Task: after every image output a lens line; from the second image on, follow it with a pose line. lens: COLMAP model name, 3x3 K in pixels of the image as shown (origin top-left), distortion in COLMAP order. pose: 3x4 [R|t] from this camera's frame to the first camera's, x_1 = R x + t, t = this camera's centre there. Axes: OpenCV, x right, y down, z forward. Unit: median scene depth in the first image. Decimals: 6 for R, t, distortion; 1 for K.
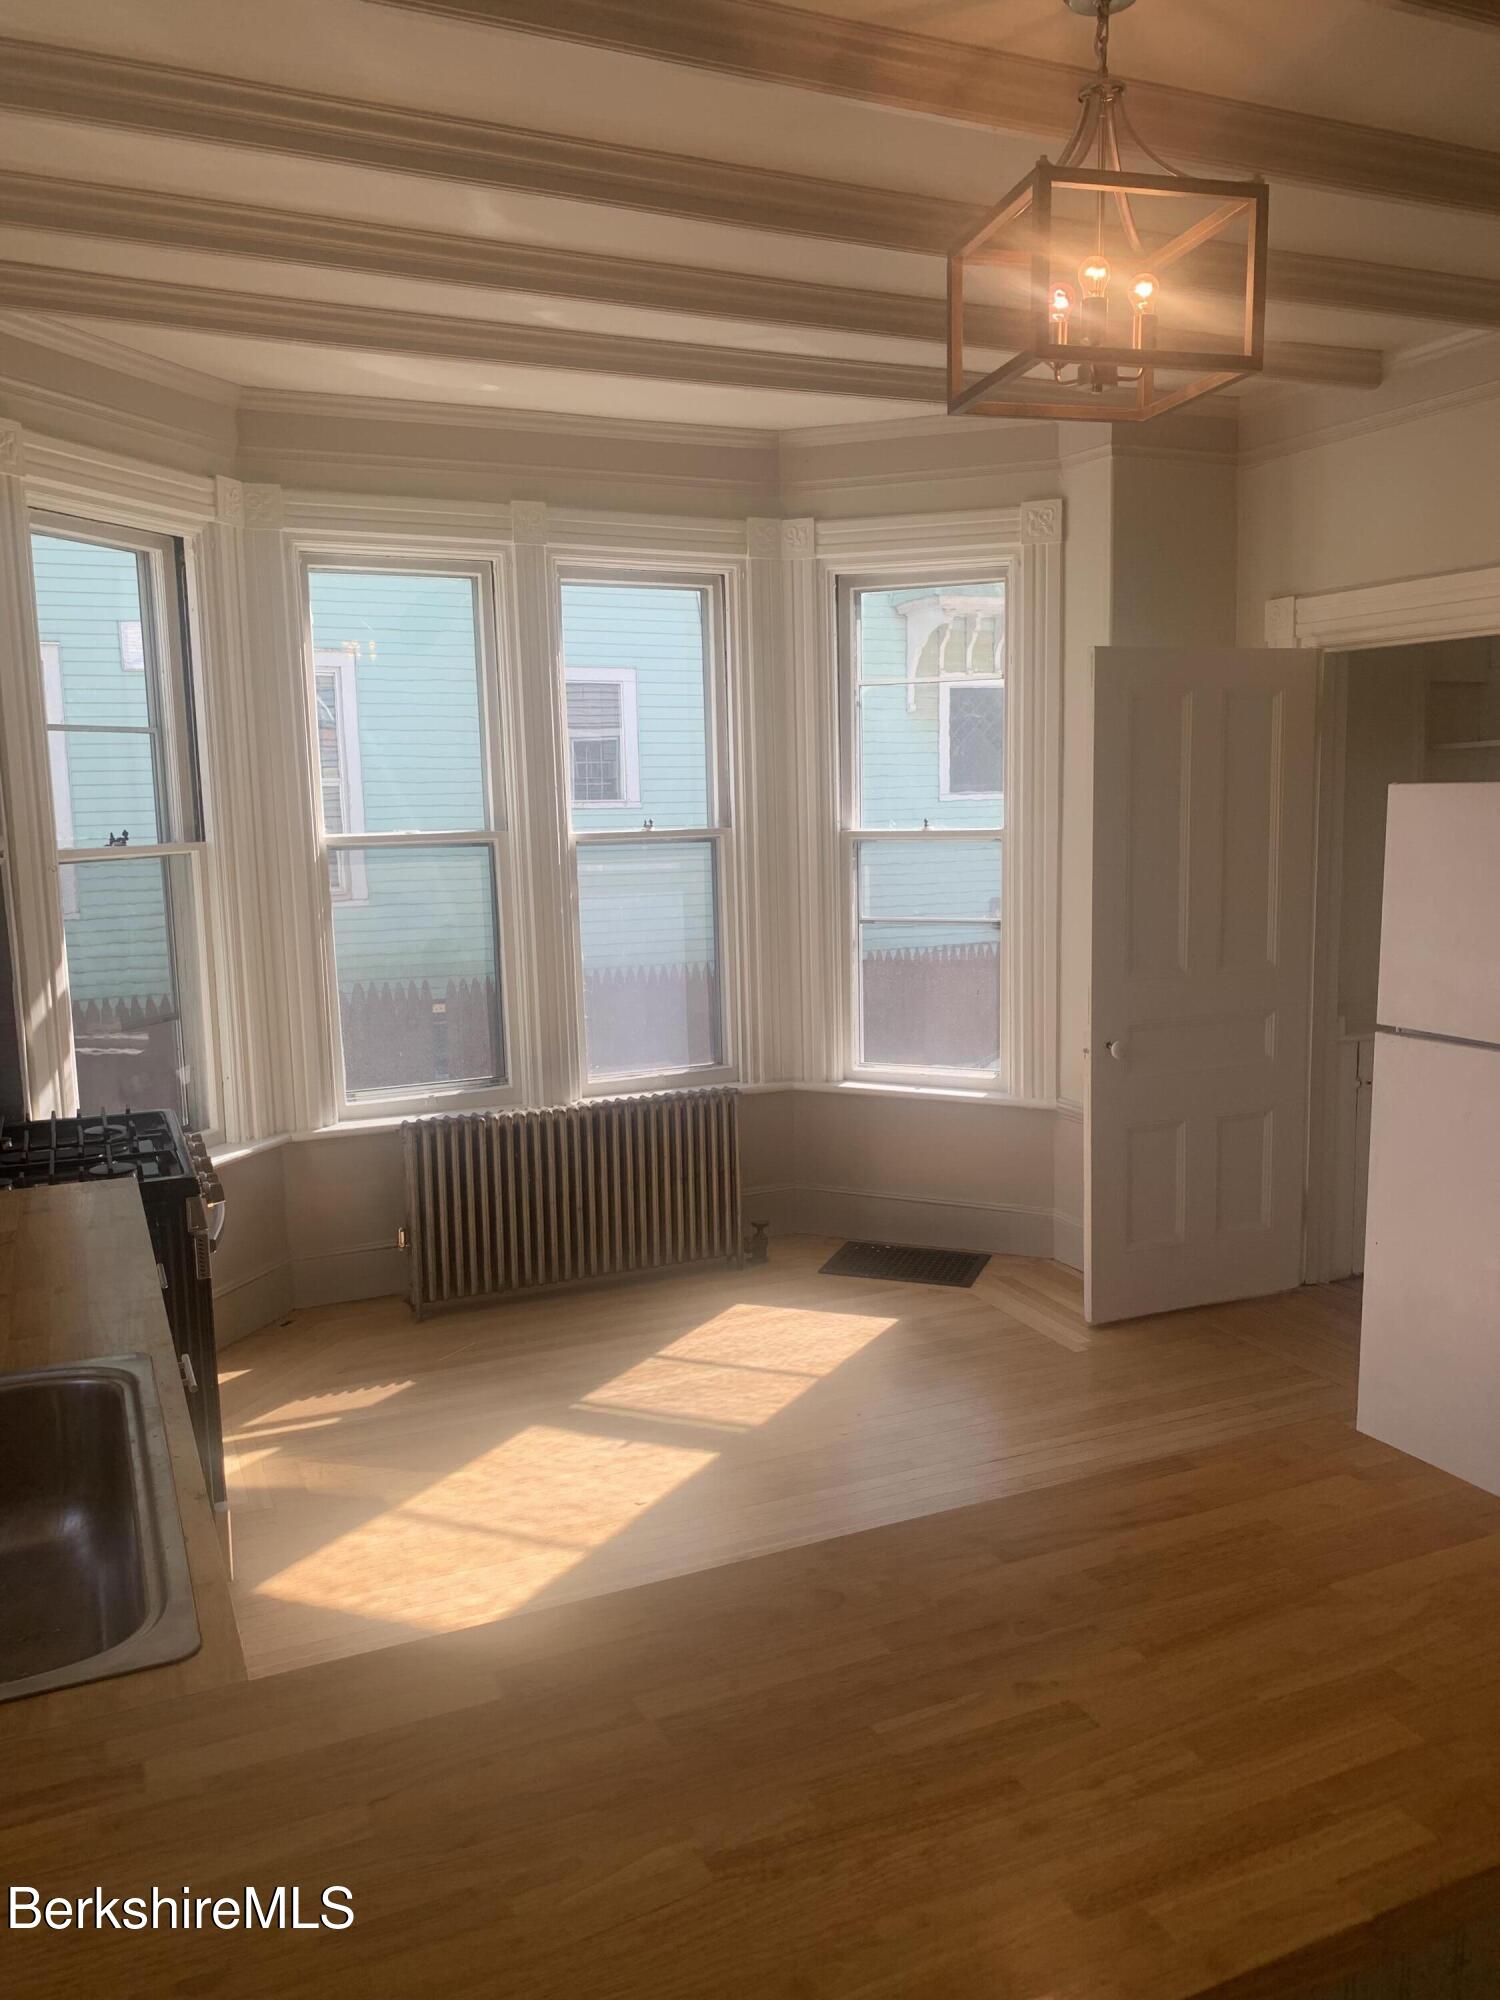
lens RADIAL K [[1540.4, 0, 760.6], [0, 1540.4, 1004.7], [0, 0, 1]] dist [-0.000315, -0.006110]
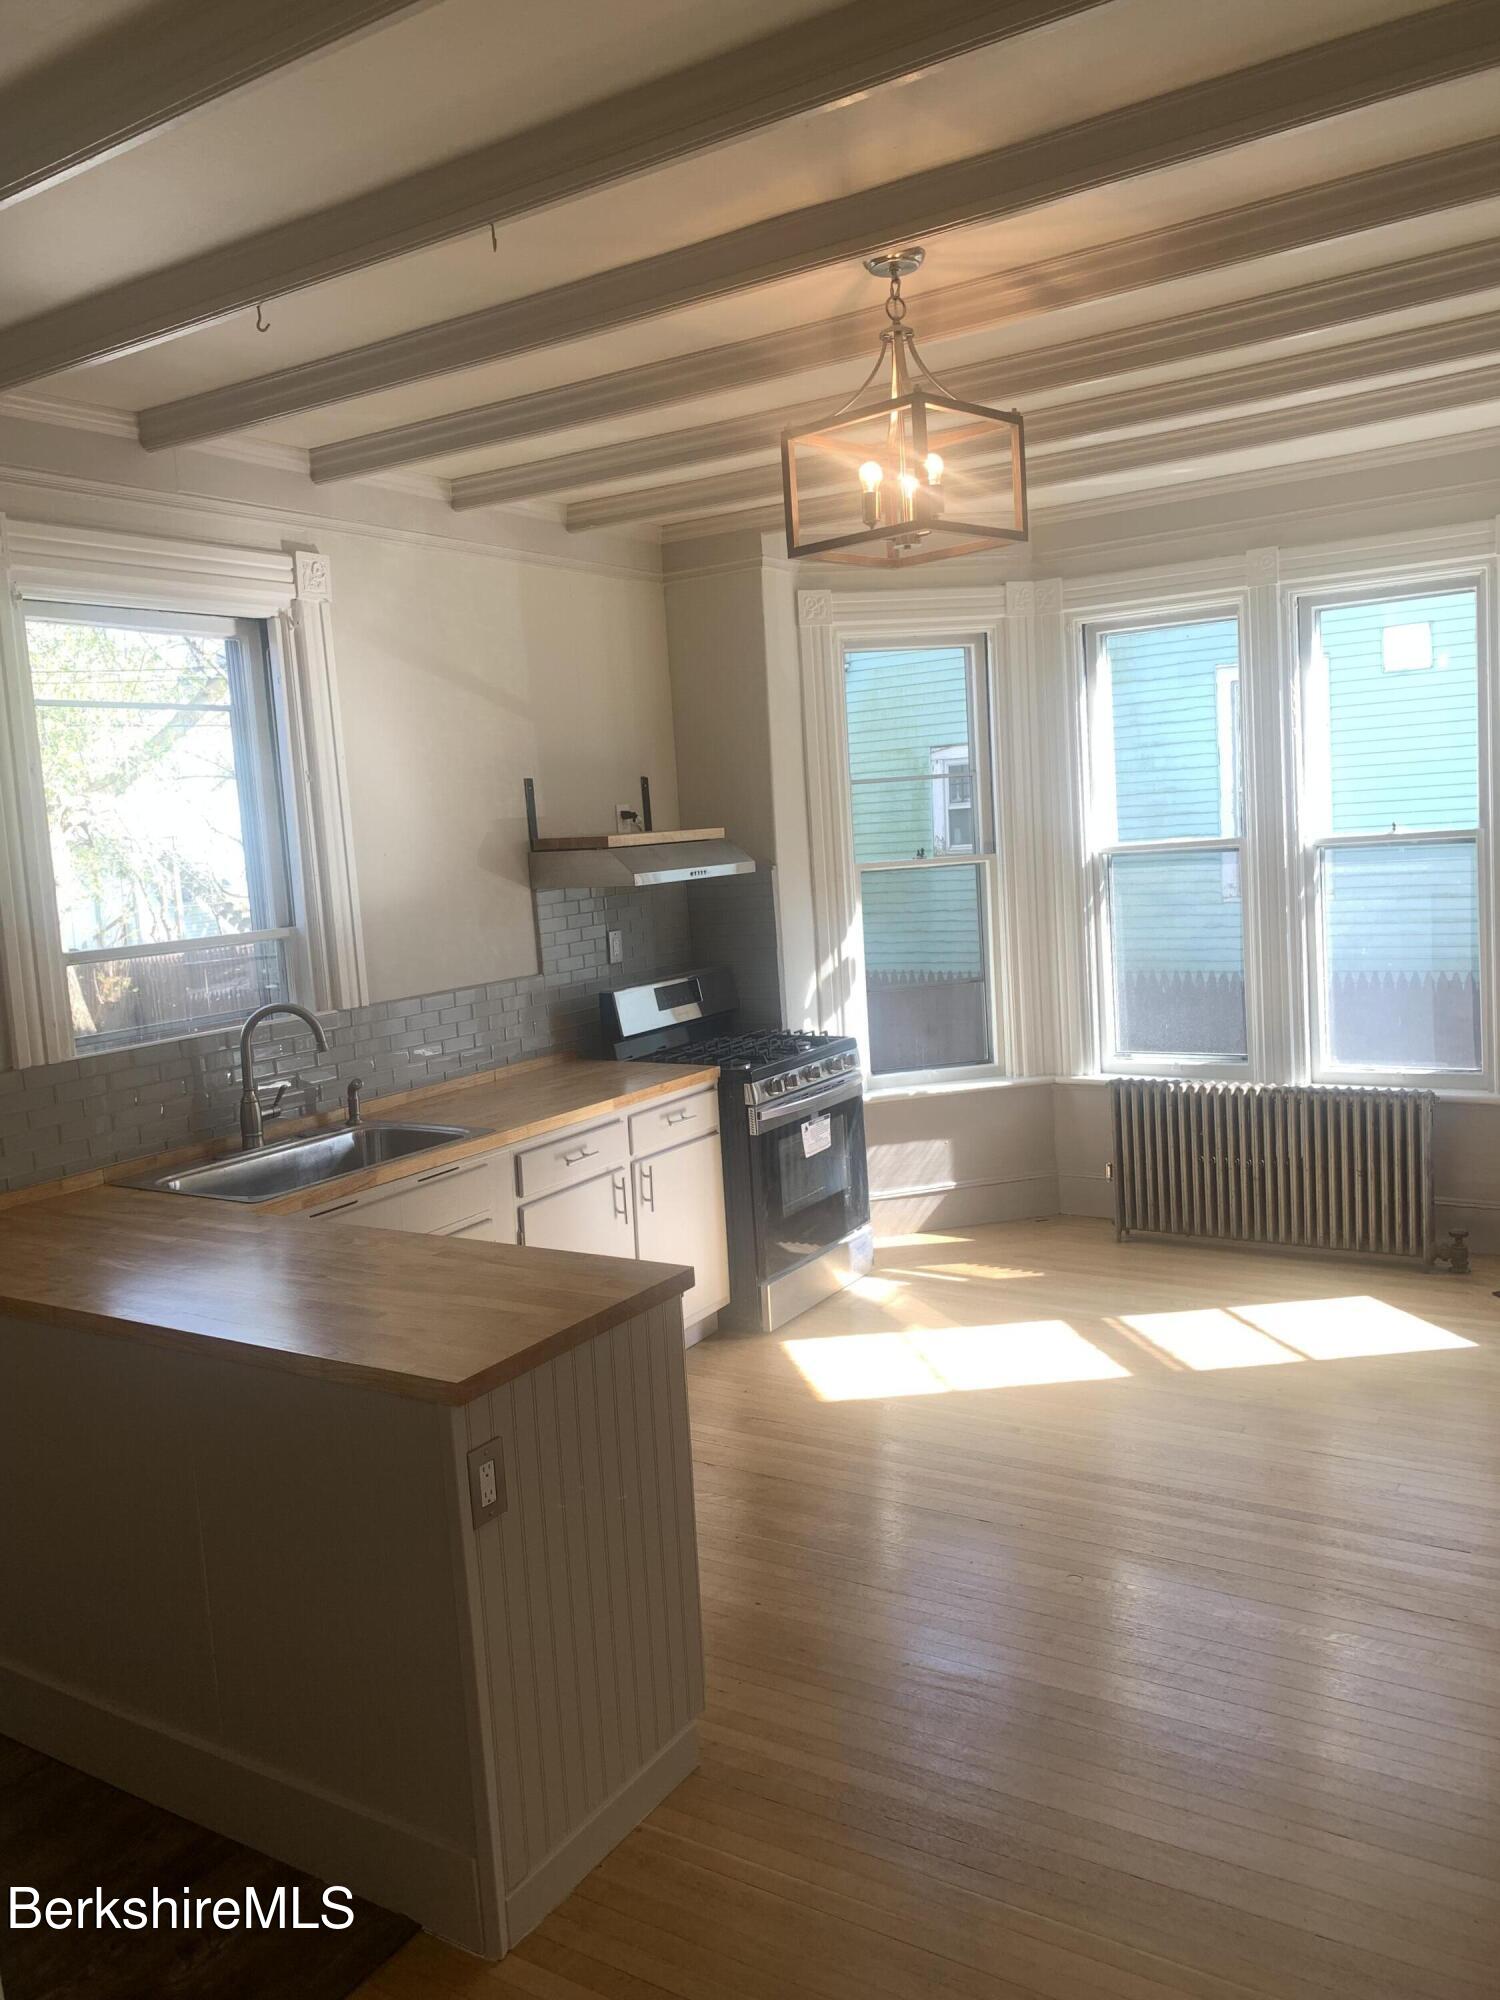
lens RADIAL K [[1540.4, 0, 753.3], [0, 1540.4, 998.4], [0, 0, 1]] dist [-0.000315, -0.006110]
pose [[0.514929, 0.074387, -0.853999, 0.701369], [-0.066835, 0.996679, 0.046516, -0.026784], [0.854624, 0.033124, 0.518190, 0.115250]]
